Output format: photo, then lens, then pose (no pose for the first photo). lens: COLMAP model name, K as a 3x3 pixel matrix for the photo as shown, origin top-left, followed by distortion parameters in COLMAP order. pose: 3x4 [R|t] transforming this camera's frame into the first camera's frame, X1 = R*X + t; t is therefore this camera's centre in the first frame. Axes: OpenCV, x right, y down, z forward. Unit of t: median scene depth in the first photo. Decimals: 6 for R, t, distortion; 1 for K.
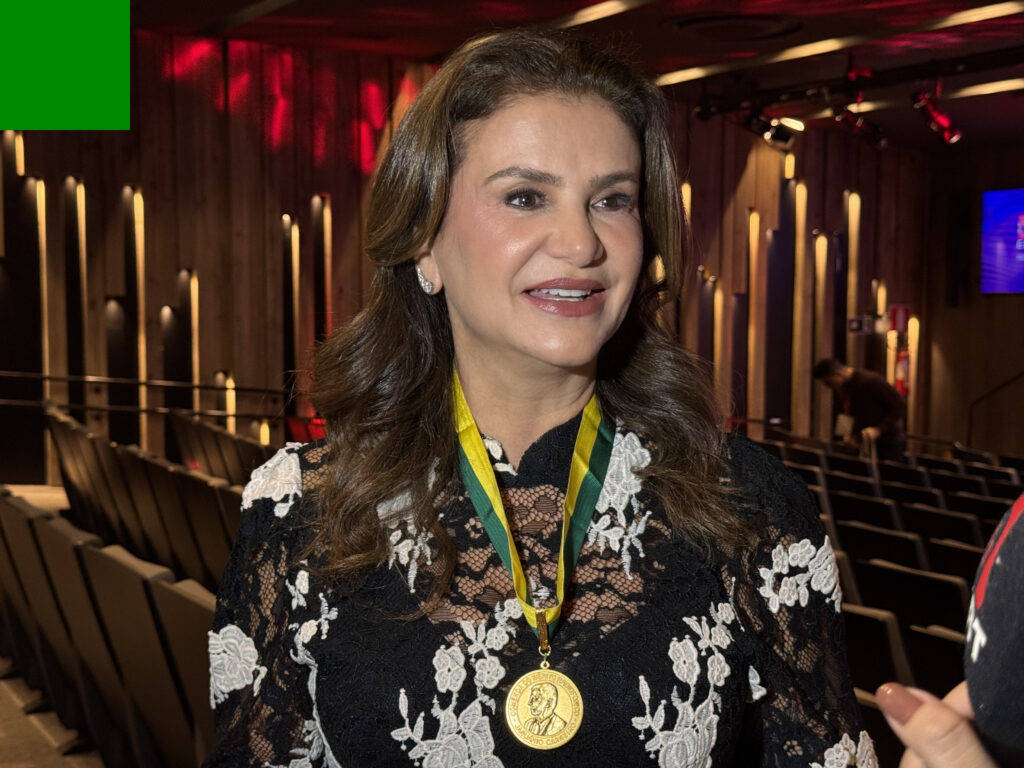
lens RADIAL K [[1439.7, 0, 518.7], [0, 1439.7, 394.8], [0, 0, 1]] dist [-0.063244, 0.000000]
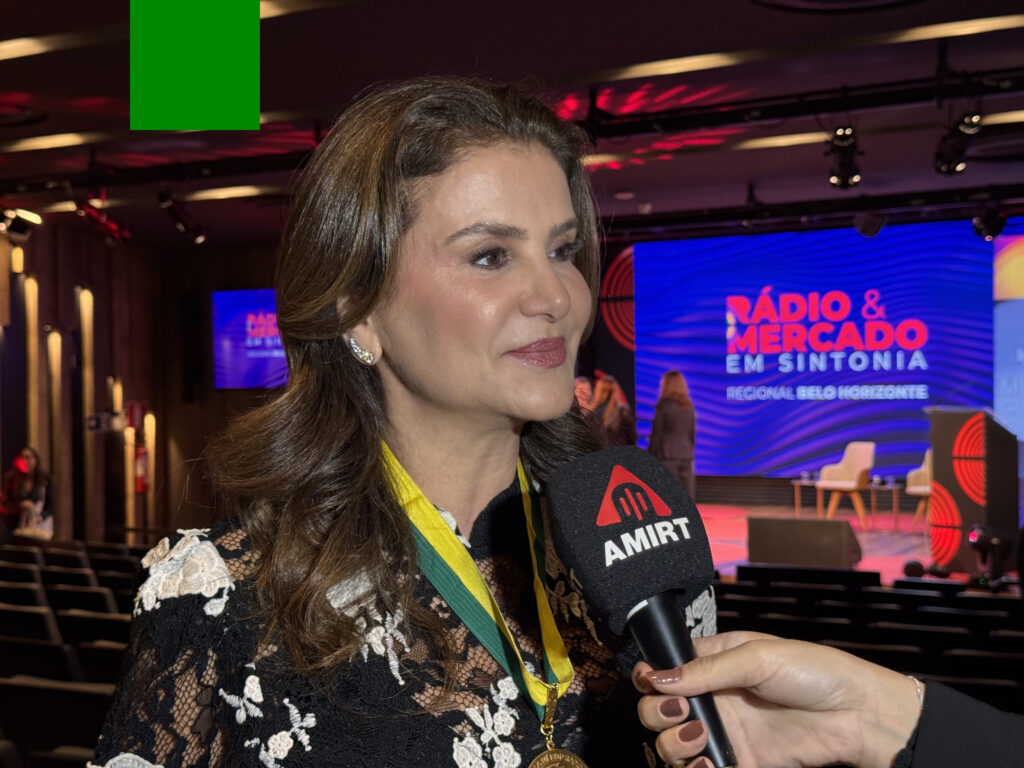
lens RADIAL K [[1439.7, 0, 514.8], [0, 1439.7, 373.5], [0, 0, 1]] dist [-0.063244, 0.000000]
pose [[0.855626, 0.002374, 0.517589, -0.445773], [0.040773, 0.996573, -0.071974, 0.010609], [-0.515986, 0.082687, 0.852597, 0.170792]]
